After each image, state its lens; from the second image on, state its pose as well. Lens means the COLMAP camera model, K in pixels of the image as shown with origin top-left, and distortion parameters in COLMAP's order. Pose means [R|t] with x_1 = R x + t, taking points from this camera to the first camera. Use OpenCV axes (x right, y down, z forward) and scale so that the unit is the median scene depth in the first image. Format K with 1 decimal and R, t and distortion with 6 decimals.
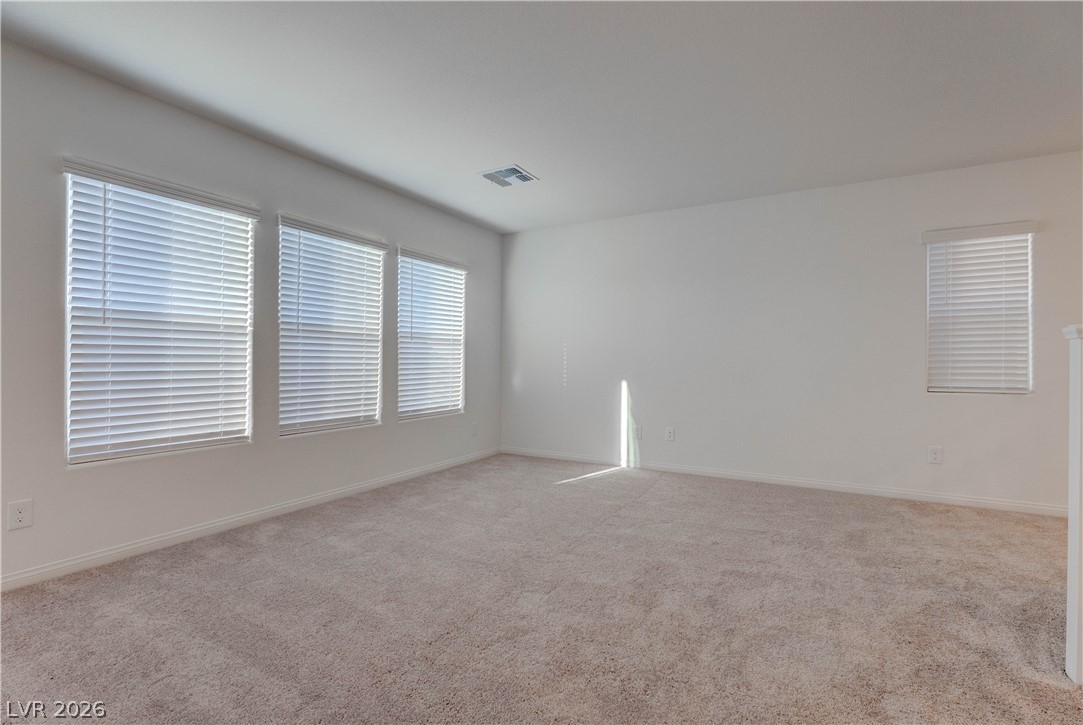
lens RADIAL K [[500.3, 0, 546.6], [0, 500.3, 362.4], [0, 0, 1]] dist [-0.012878, 0.003159]
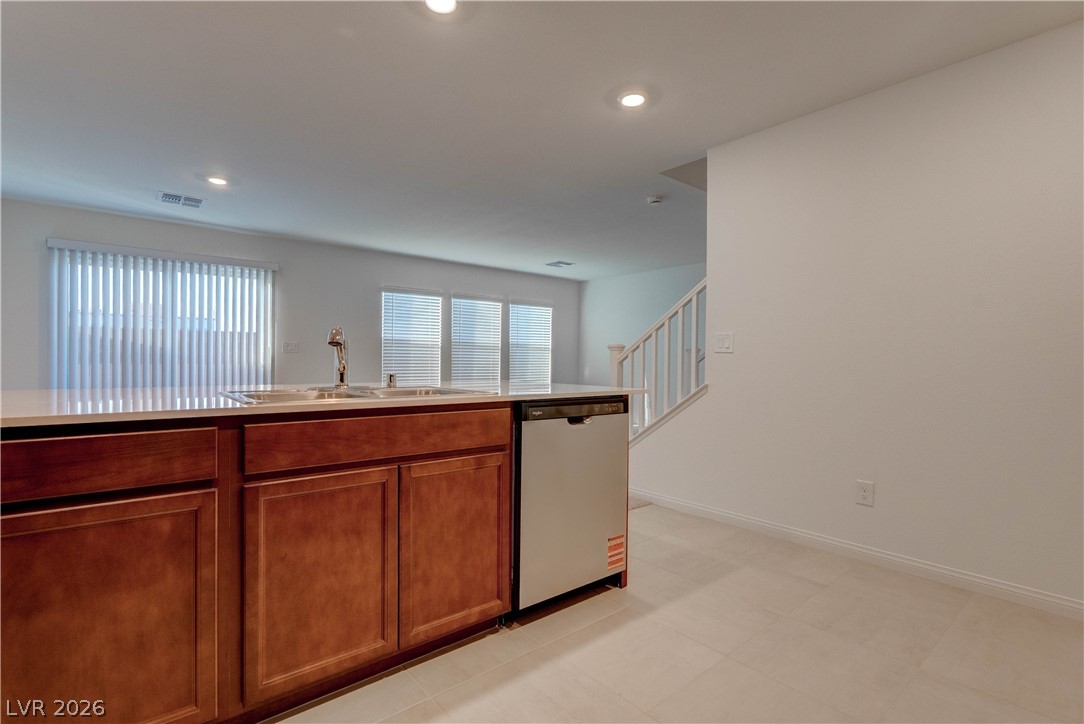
lens RADIAL K [[500.8, 0, 549.4], [0, 500.8, 360.8], [0, 0, 1]] dist [-0.012878, 0.003159]
pose [[0.939513, 0.005227, -0.342474, 0.685534], [-0.008228, 0.999939, -0.007310, 0.019188], [0.342415, 0.009686, 0.939499, -1.019801]]
